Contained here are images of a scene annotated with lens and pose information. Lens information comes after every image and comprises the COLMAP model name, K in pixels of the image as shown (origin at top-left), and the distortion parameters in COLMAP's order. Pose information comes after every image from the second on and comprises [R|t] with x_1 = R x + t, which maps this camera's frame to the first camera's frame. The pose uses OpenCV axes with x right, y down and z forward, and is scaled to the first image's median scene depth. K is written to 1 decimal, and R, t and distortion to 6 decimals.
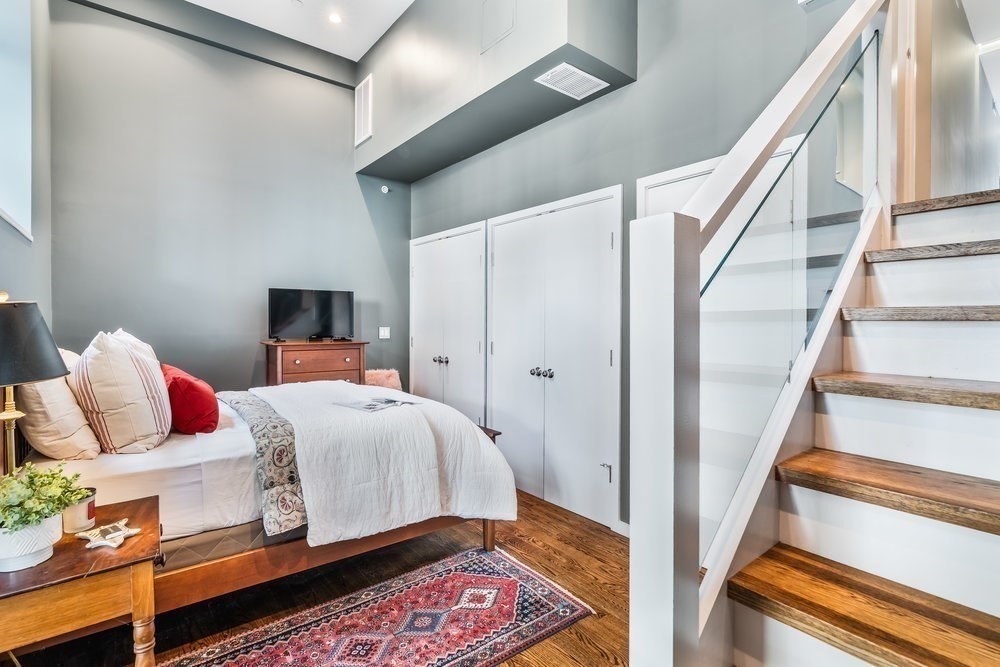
lens RADIAL K [[464.3, 0, 501.3], [0, 464.3, 319.2], [0, 0, 1]] dist [-0.011415, 0.000218]
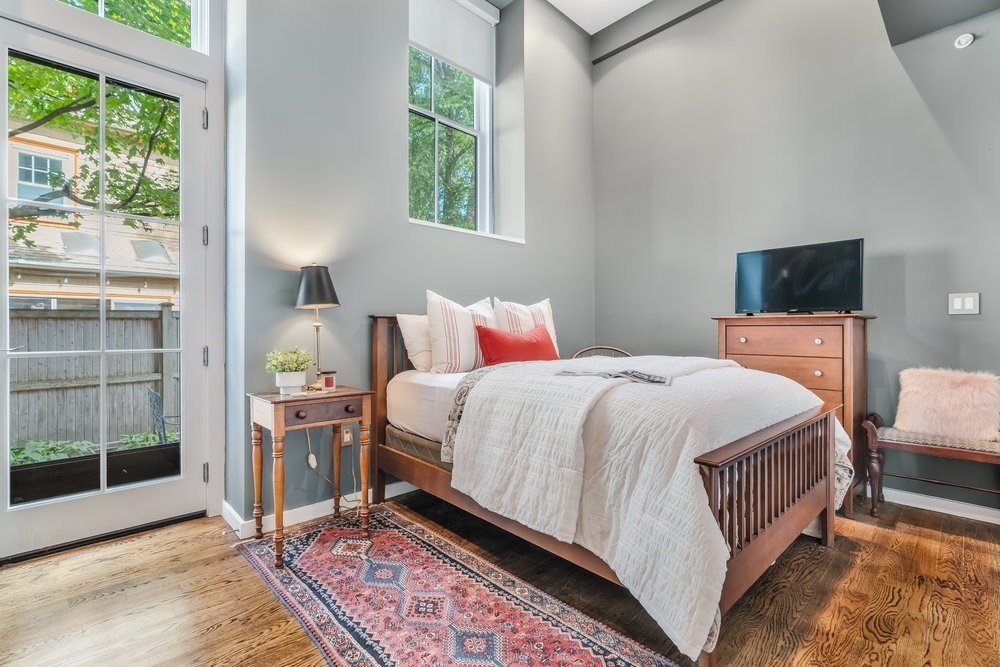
lens RADIAL K [[459.0, 0, 495.9], [0, 459.0, 330.5], [0, 0, 1]] dist [-0.002309, -0.000322]
pose [[0.069960, -0.008683, -0.997512, 0.566354], [0.003475, 0.999958, -0.008460, 0.147689], [0.997544, -0.002875, 0.069988, 0.960910]]
